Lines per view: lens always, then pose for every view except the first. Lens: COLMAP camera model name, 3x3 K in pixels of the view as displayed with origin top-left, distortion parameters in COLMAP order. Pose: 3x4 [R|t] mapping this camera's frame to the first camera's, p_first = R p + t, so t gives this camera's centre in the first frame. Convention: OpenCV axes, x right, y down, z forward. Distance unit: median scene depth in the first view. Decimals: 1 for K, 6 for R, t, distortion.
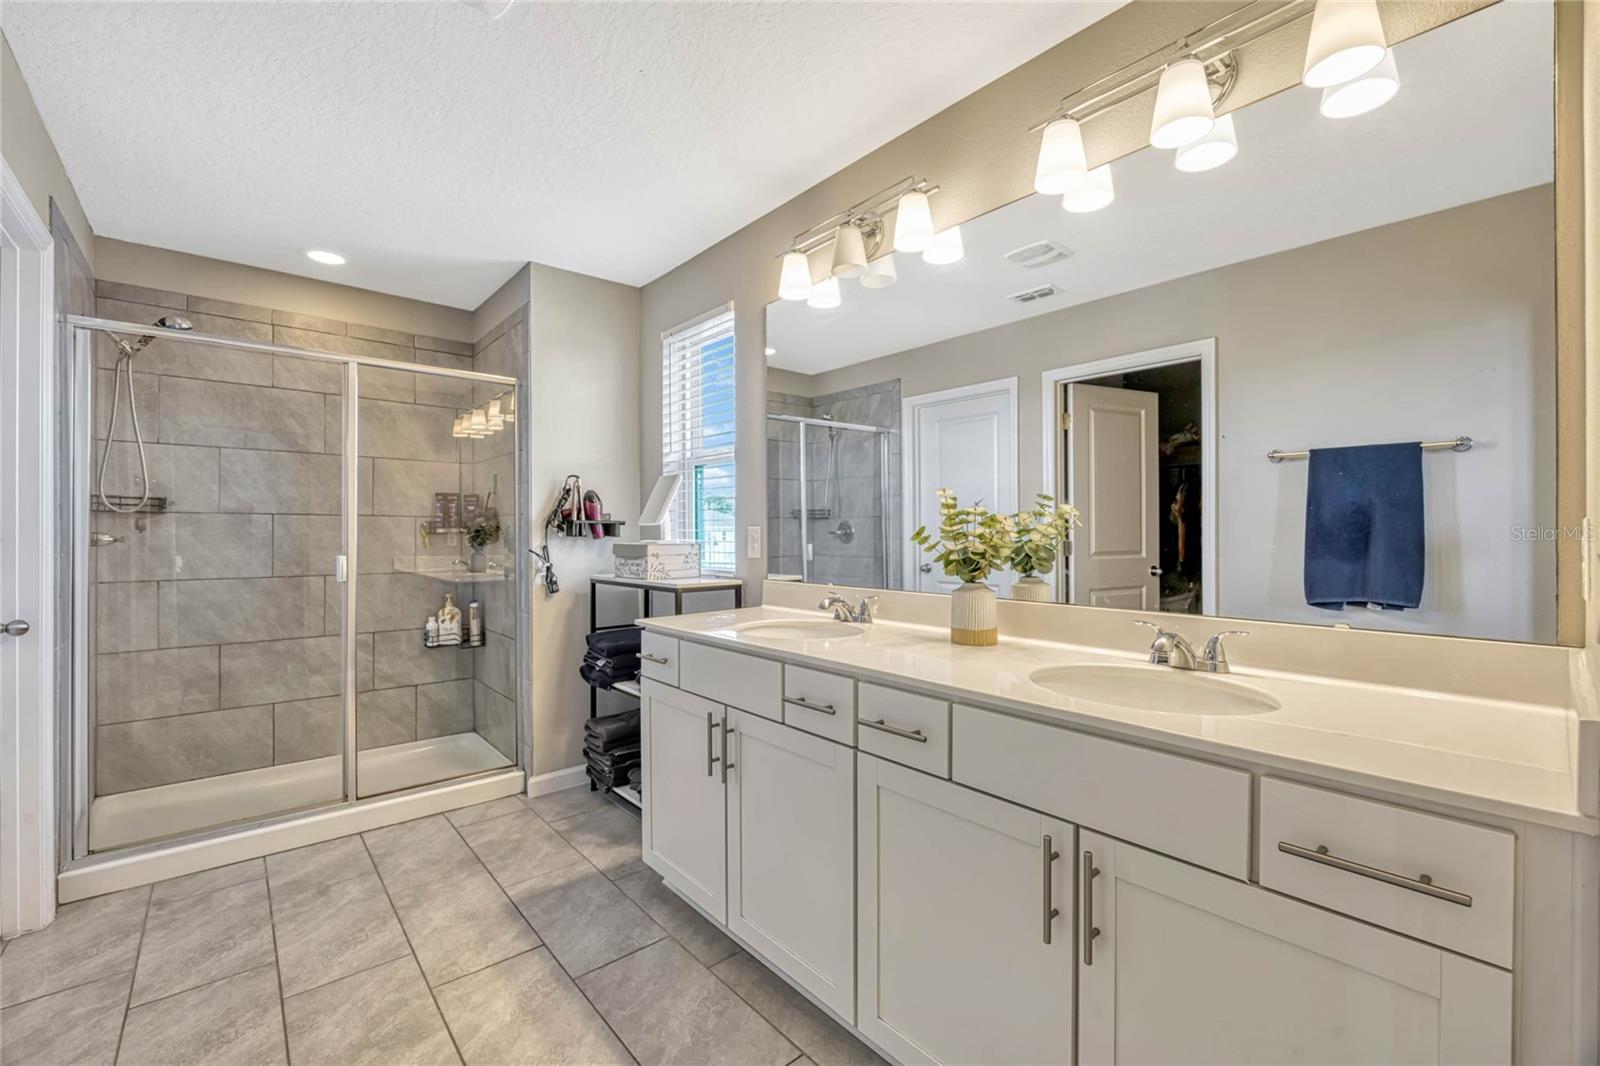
lens RADIAL K [[666.2, 0, 800.0], [0, 666.2, 533.0], [0, 0, 1]] dist [-0.014478, -0.000470]
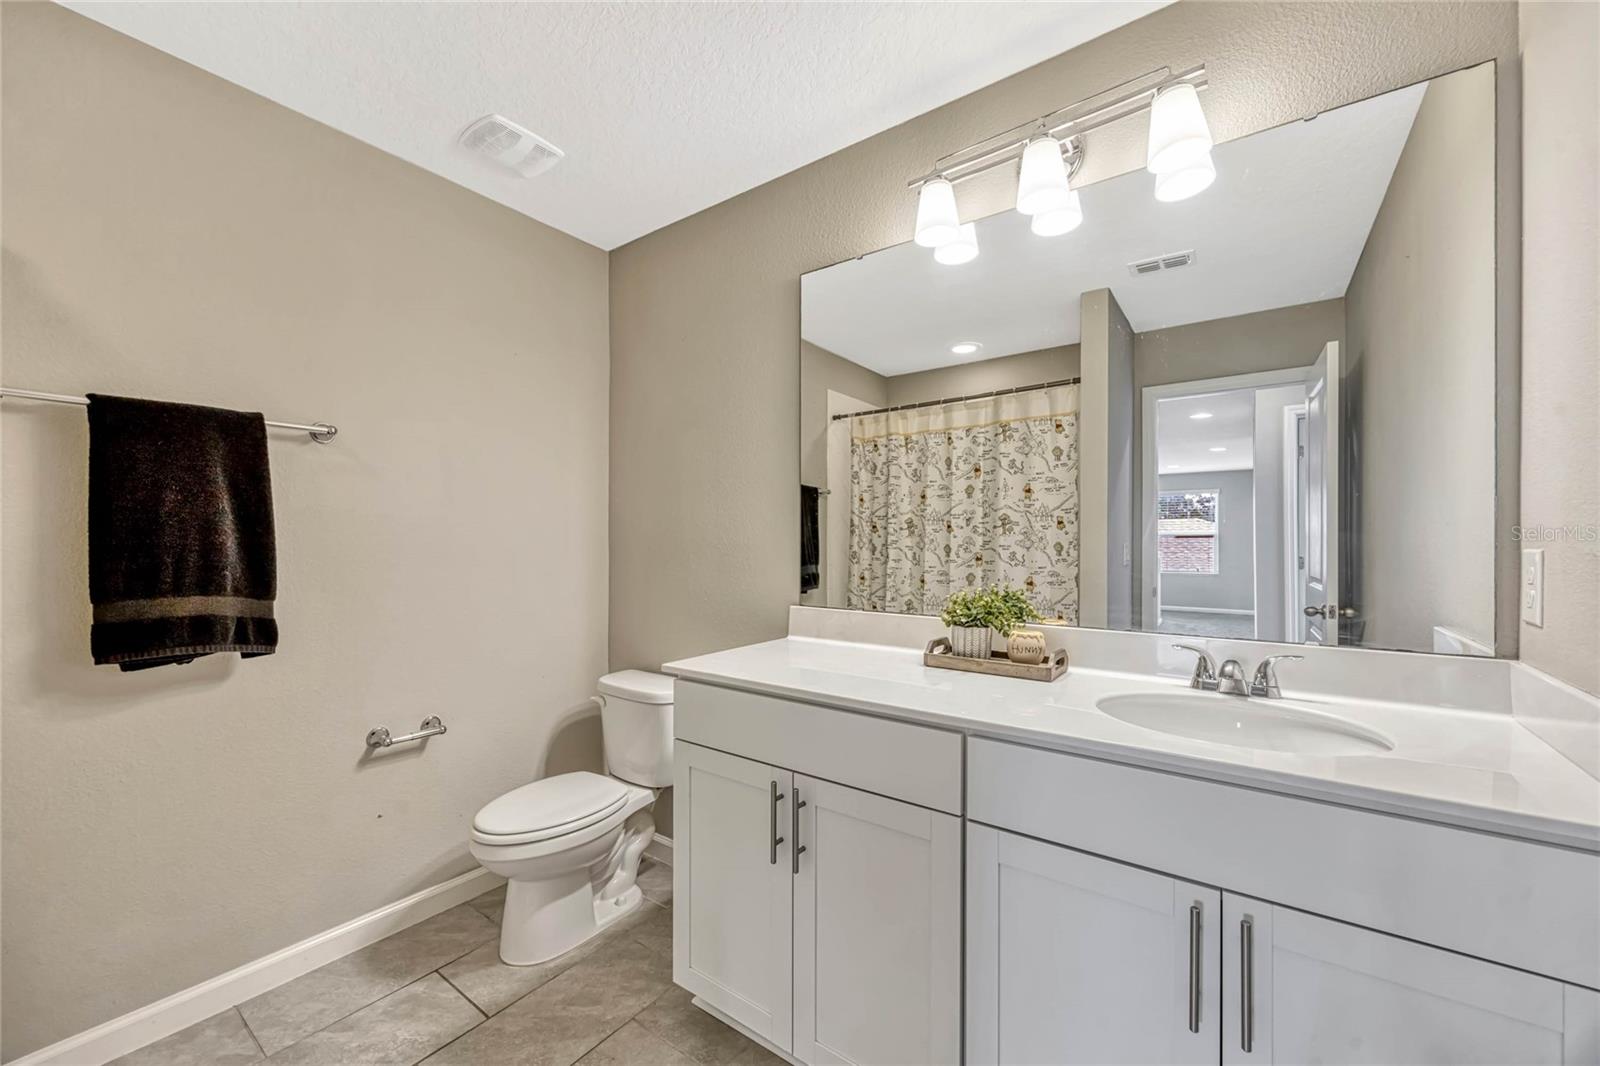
lens RADIAL K [[620.4, 0, 795.5], [0, 620.4, 552.7], [0, 0, 1]] dist [-0.016072, 0.000055]
pose [[0.981644, 0.004378, 0.190671, -0.200133], [-0.004436, 0.999990, -0.000121, 0.001893], [-0.190669, -0.000727, 0.981654, 0.228541]]
